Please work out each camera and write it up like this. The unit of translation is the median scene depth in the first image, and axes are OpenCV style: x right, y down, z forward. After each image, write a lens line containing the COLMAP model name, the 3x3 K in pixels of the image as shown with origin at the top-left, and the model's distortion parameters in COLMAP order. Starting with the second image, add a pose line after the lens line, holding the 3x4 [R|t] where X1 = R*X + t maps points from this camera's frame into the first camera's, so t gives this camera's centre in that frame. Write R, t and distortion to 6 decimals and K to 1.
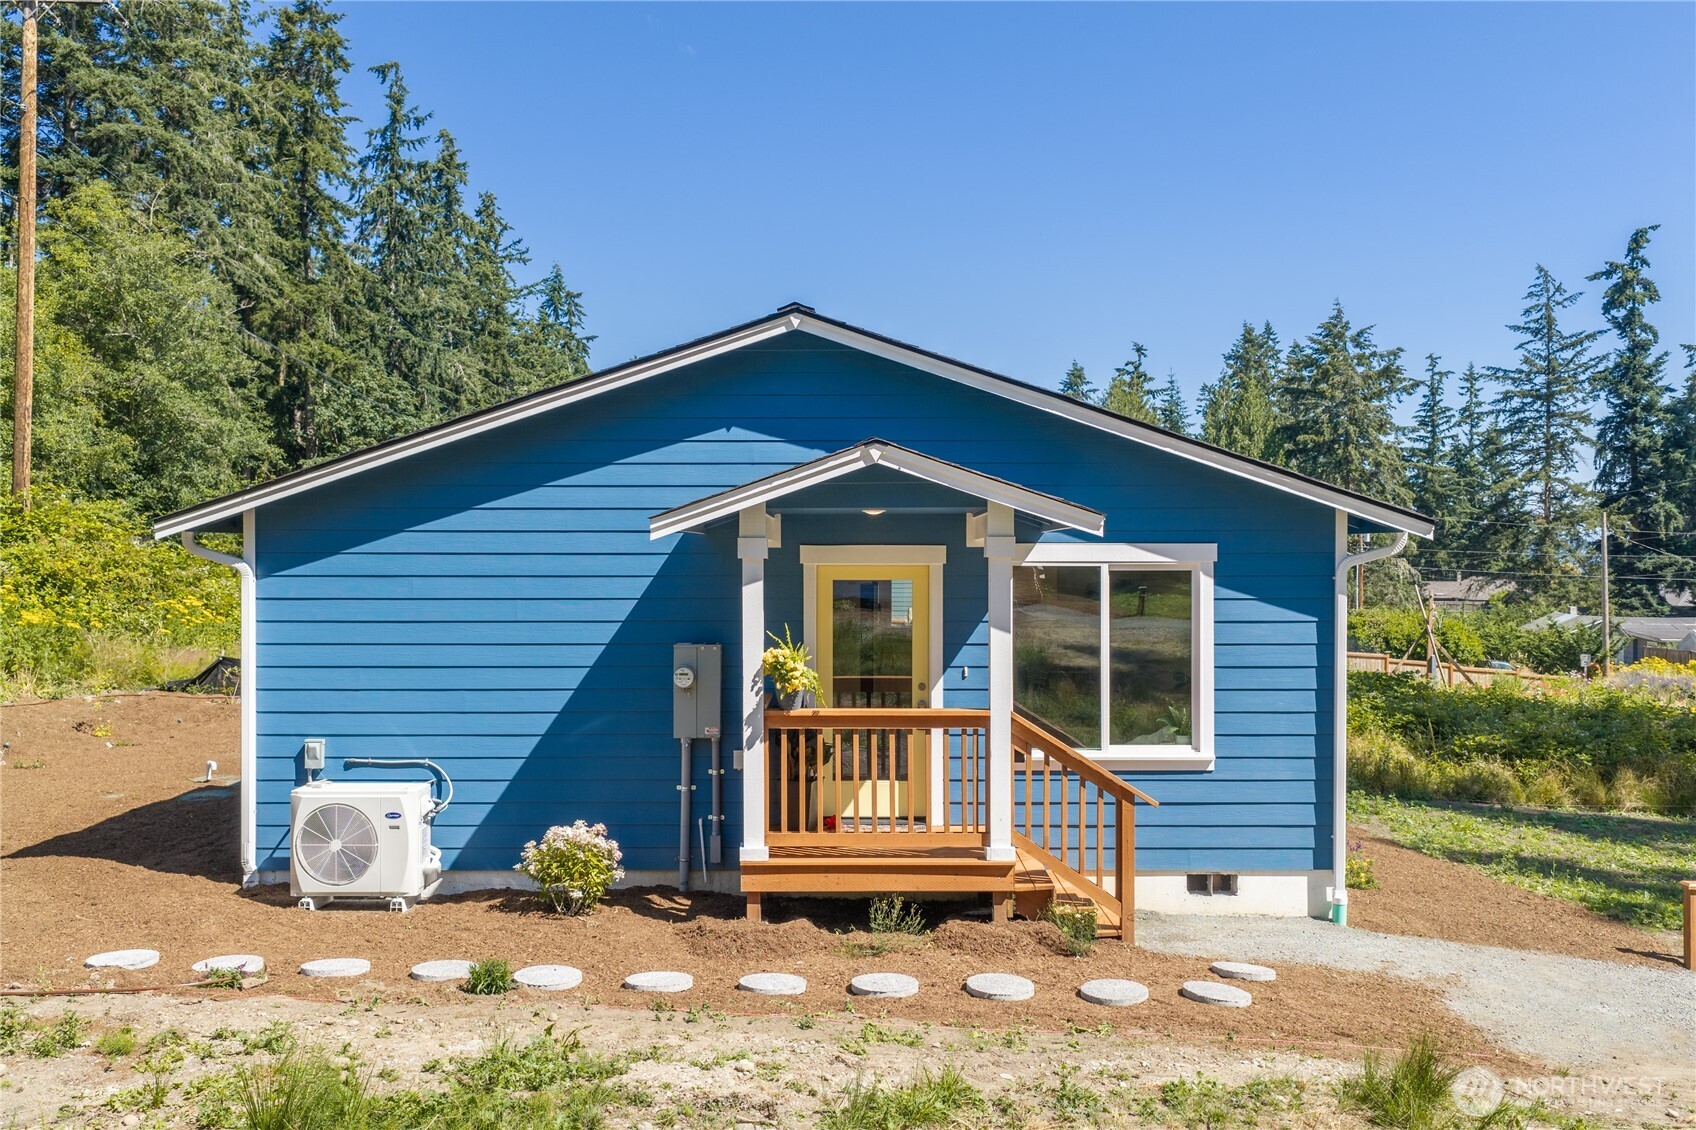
lens RADIAL K [[1393.0, 0, 839.1], [0, 1393.0, 558.2], [0, 0, 1]] dist [0.009686, -0.024731]
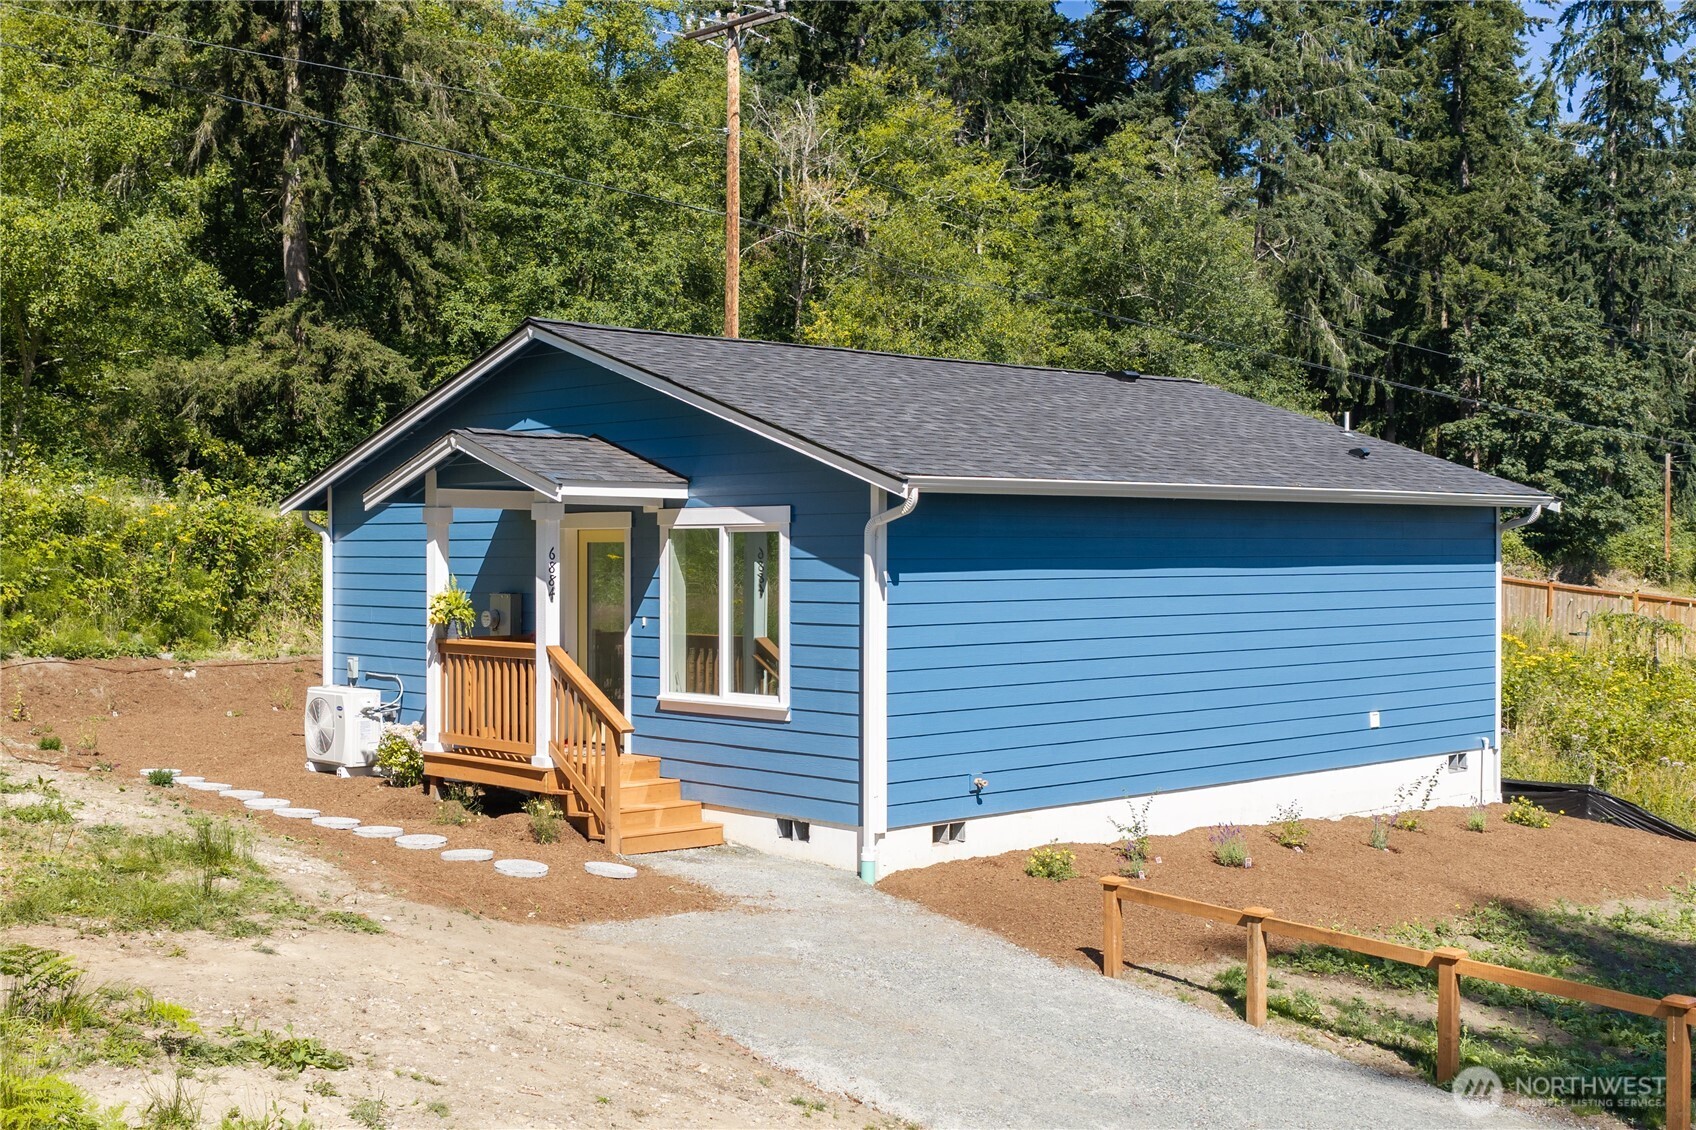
lens RADIAL K [[1939.1, 0, 768.4], [0, 1939.1, 565.1], [0, 0, 1]] dist [0.000462, 0.000000]
pose [[0.665868, 0.004284, -0.746058, 1.339108], [-0.001007, 0.999988, 0.004843, 0.026941], [0.746069, -0.002474, 0.665864, 0.011731]]
